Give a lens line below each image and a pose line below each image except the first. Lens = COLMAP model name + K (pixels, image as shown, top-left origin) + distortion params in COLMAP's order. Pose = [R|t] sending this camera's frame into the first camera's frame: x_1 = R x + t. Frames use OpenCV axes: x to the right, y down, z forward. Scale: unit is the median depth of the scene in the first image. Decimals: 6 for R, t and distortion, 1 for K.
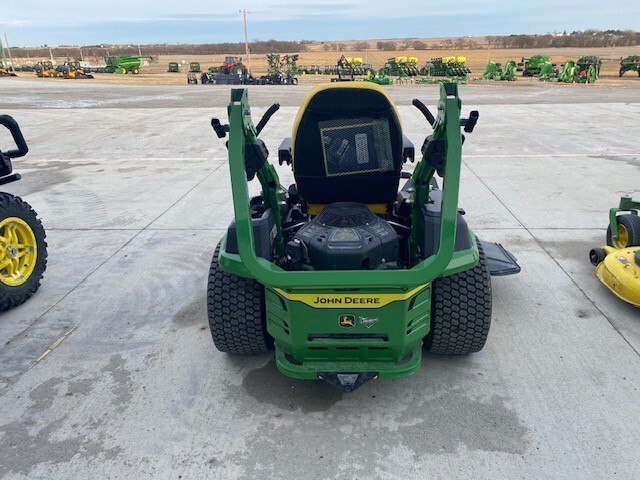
lens RADIAL K [[486.5, 0, 326.4], [0, 486.5, 240.4], [0, 0, 1]] dist [0.039956, -0.040628]
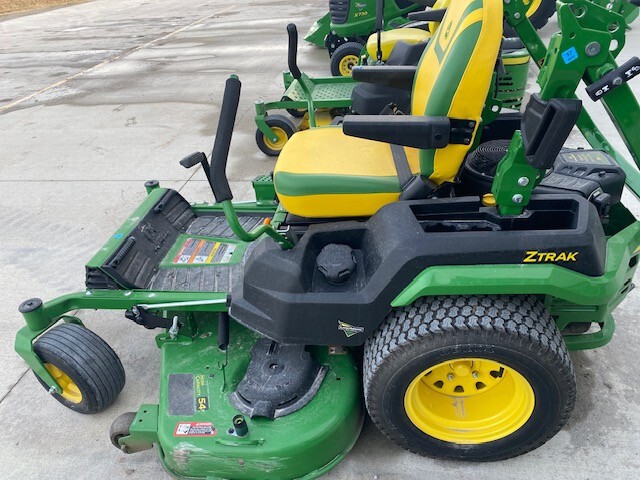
lens RADIAL K [[486.5, 0, 326.4], [0, 486.5, 240.4], [0, 0, 1]] dist [0.039956, -0.040628]
pose [[0.062441, -0.510622, 0.857535, -0.439413], [0.419534, 0.793043, 0.441672, -0.256099], [-0.905590, 0.332186, 0.263742, 0.681255]]
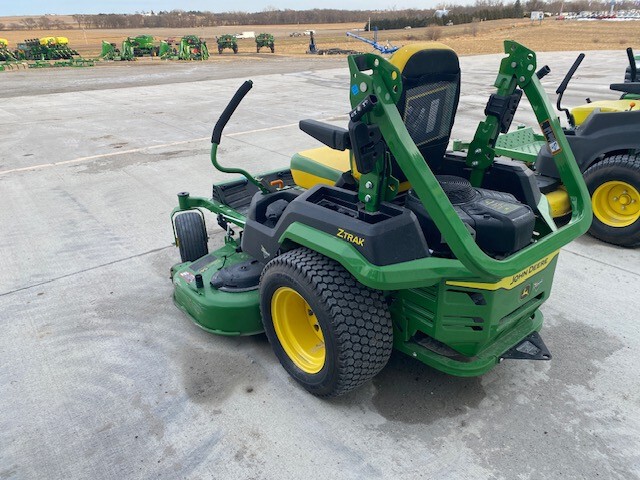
lens RADIAL K [[486.5, 0, 326.4], [0, 486.5, 240.4], [0, 0, 1]] dist [0.039956, -0.040628]
pose [[0.744455, -0.270822, 0.610280, -0.440476], [0.249373, 0.960677, 0.122117, -0.079058], [-0.619355, 0.061277, 0.782717, 0.263407]]
